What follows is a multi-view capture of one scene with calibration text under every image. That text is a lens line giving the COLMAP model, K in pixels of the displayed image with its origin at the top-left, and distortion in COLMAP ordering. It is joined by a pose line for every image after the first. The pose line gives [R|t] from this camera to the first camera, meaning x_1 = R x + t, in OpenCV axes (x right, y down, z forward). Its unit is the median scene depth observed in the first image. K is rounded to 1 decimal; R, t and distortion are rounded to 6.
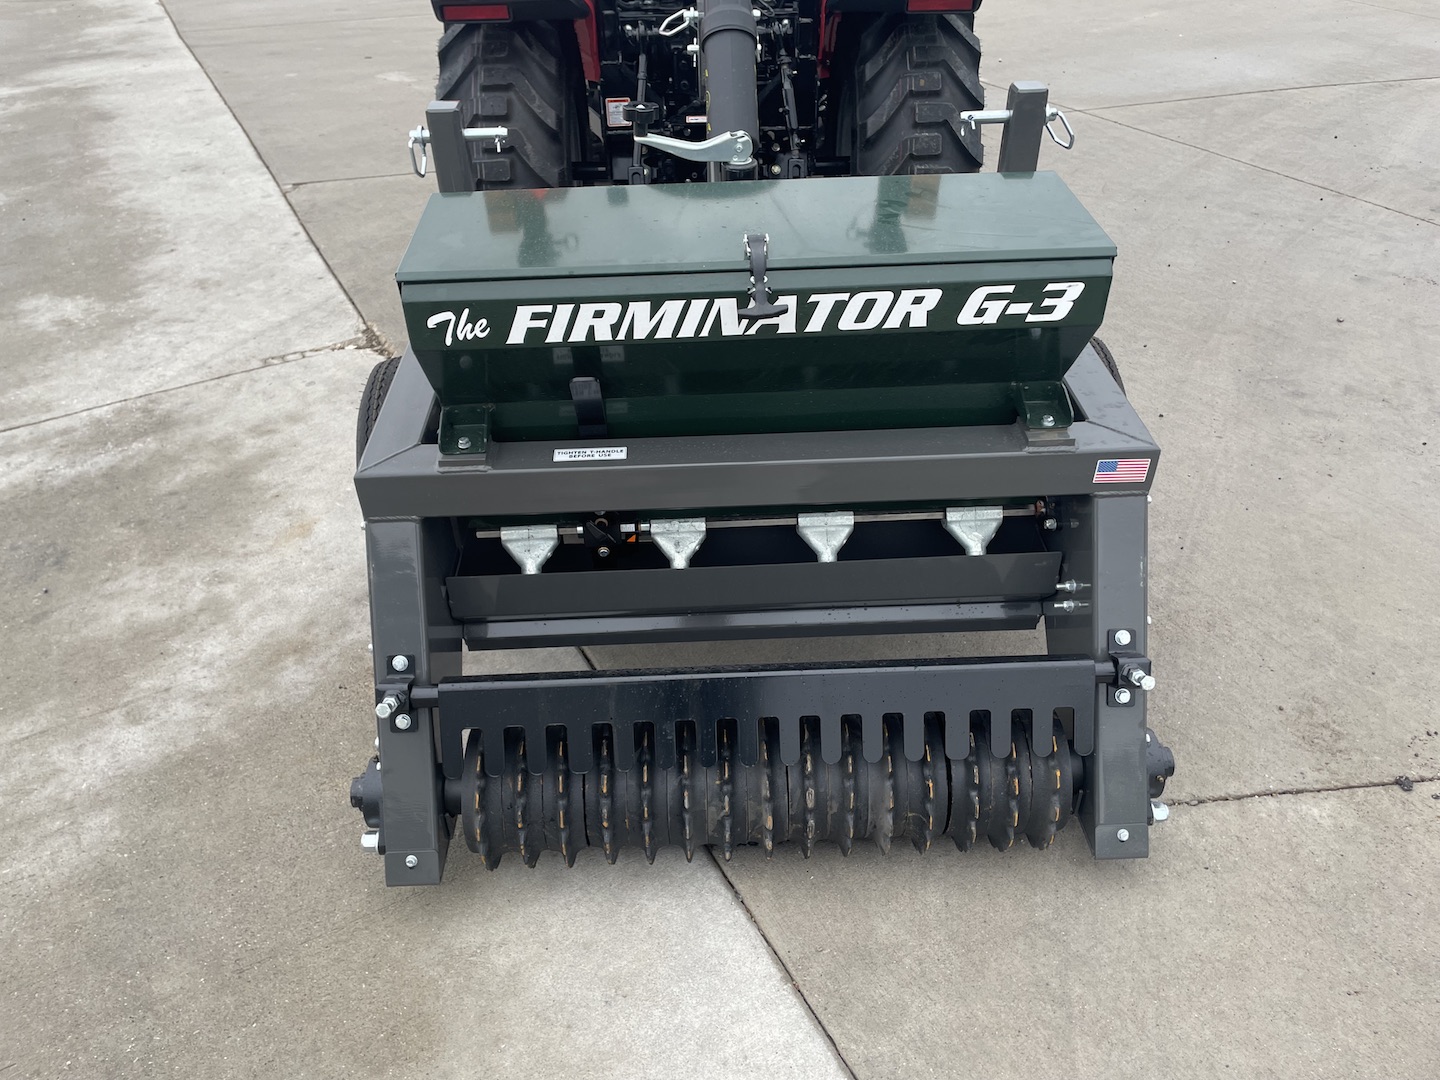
lens RADIAL K [[1091.5, 0, 719.1], [0, 1091.5, 539.0], [0, 0, 1]] dist [0.074753, -0.099870]
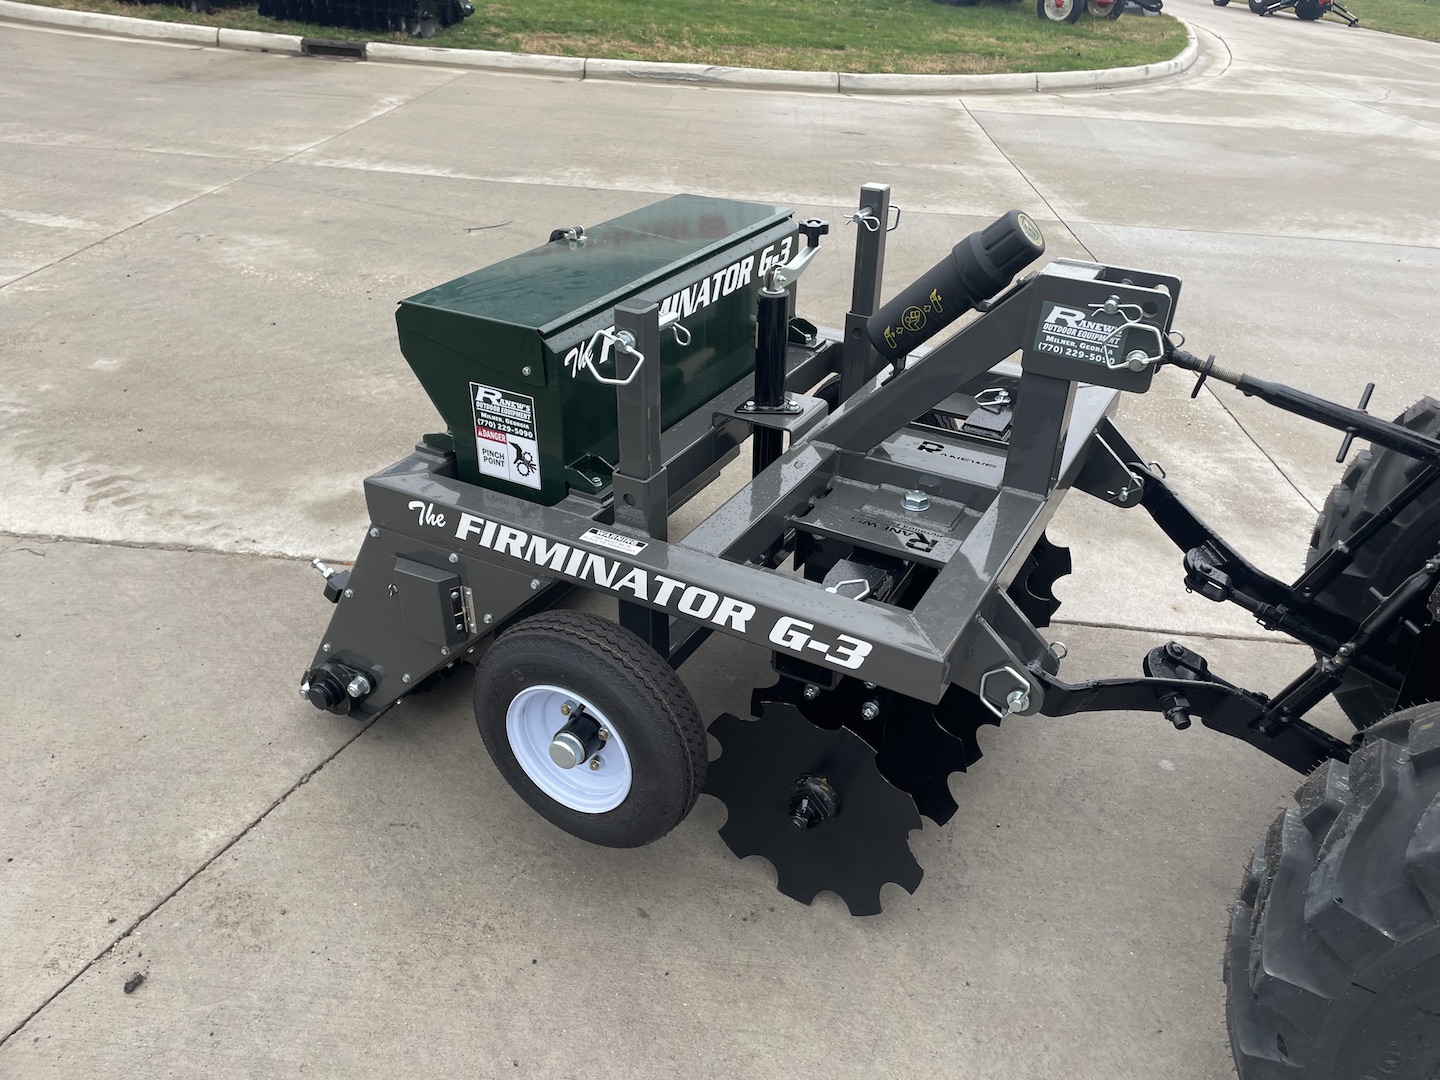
lens RADIAL K [[1091.5, 0, 735.1], [0, 1091.5, 534.7], [0, 0, 1]] dist [0.074753, -0.099870]
pose [[-0.512207, 0.437357, -0.739163, 0.941072], [-0.533493, 0.512443, 0.672895, -0.919689], [0.673075, 0.739000, -0.029150, 1.140989]]
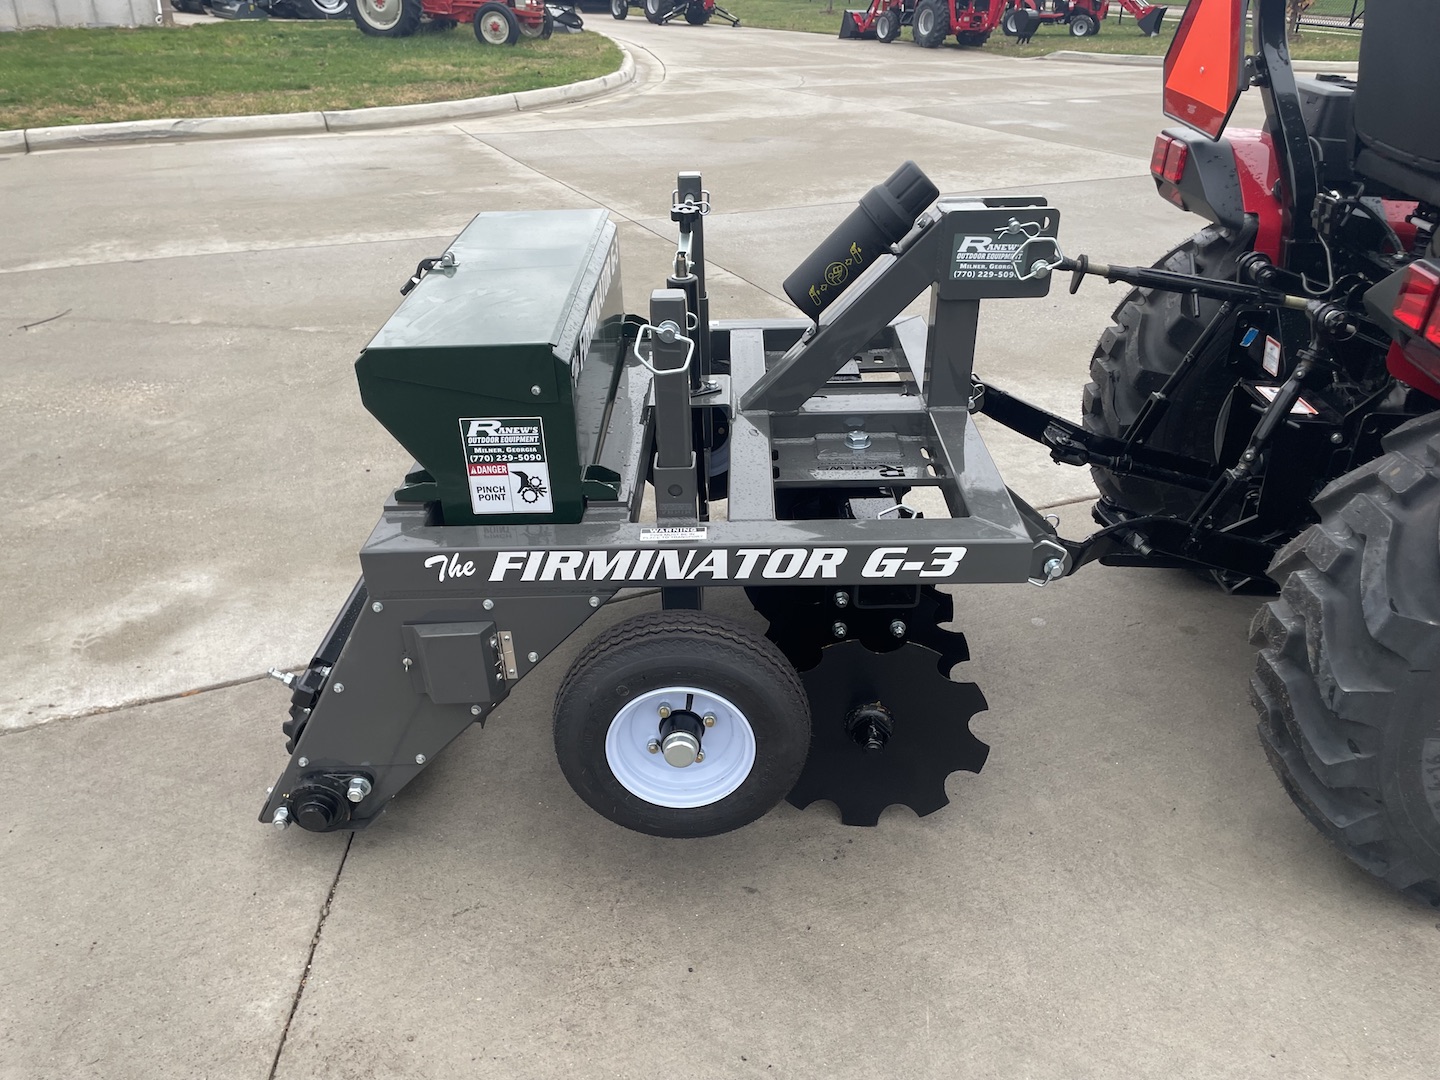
lens RADIAL K [[1091.5, 0, 717.6], [0, 1091.5, 548.6], [0, 0, 1]] dist [0.074753, -0.099870]
pose [[-0.052997, 0.507334, -0.860119, 1.119430], [-0.589716, 0.679196, 0.436953, -0.656560], [0.805870, 0.530383, 0.263188, 0.837287]]
